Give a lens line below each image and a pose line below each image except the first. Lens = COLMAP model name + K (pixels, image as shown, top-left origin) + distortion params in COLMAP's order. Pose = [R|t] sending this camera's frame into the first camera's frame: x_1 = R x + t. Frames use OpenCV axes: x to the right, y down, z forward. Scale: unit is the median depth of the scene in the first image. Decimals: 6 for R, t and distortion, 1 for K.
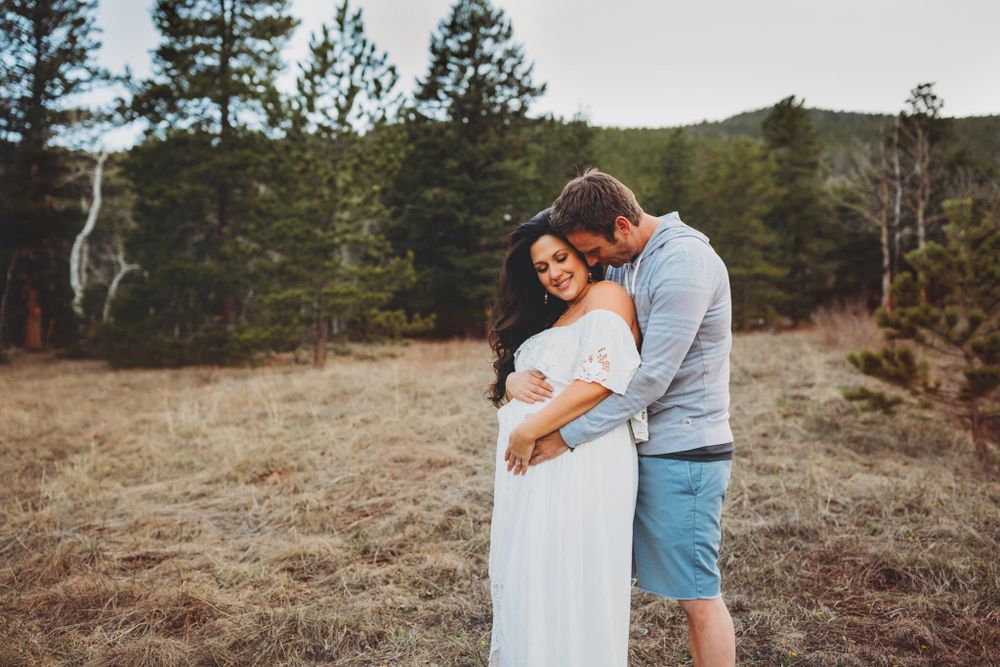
lens RADIAL K [[963.4, 0, 501.4], [0, 963.4, 286.1], [0, 0, 1]] dist [0.012624, -0.003155]
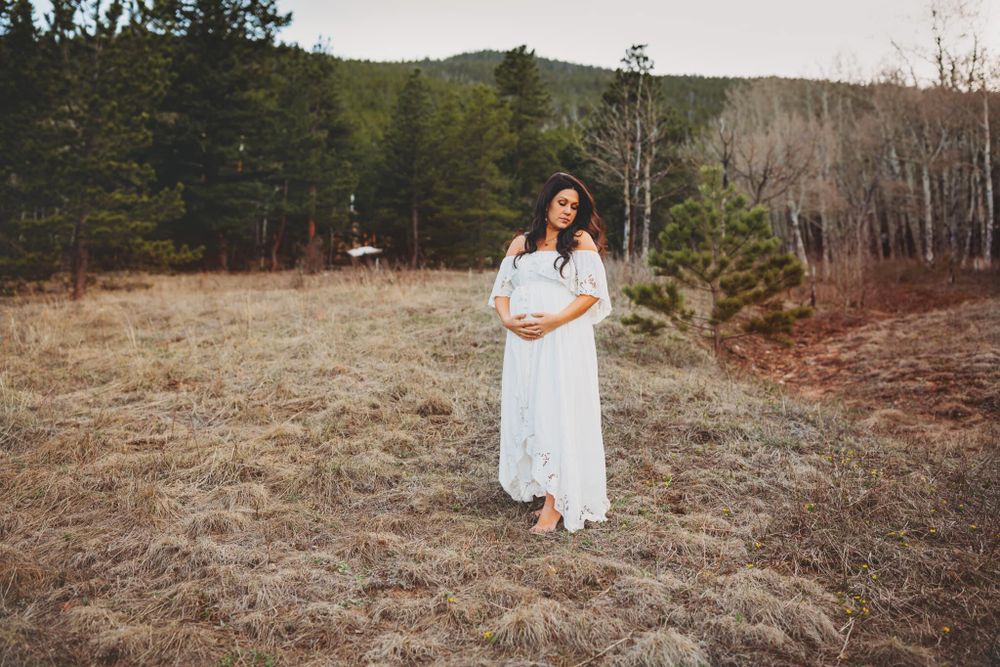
lens RADIAL K [[963.4, 0, 501.4], [0, 963.4, 286.1], [0, 0, 1]] dist [0.012624, -0.003155]
pose [[0.958592, 0.015789, 0.284343, -0.074205], [-0.034663, 0.997507, 0.061469, -0.000989], [-0.282664, -0.068780, 0.956750, -0.070025]]
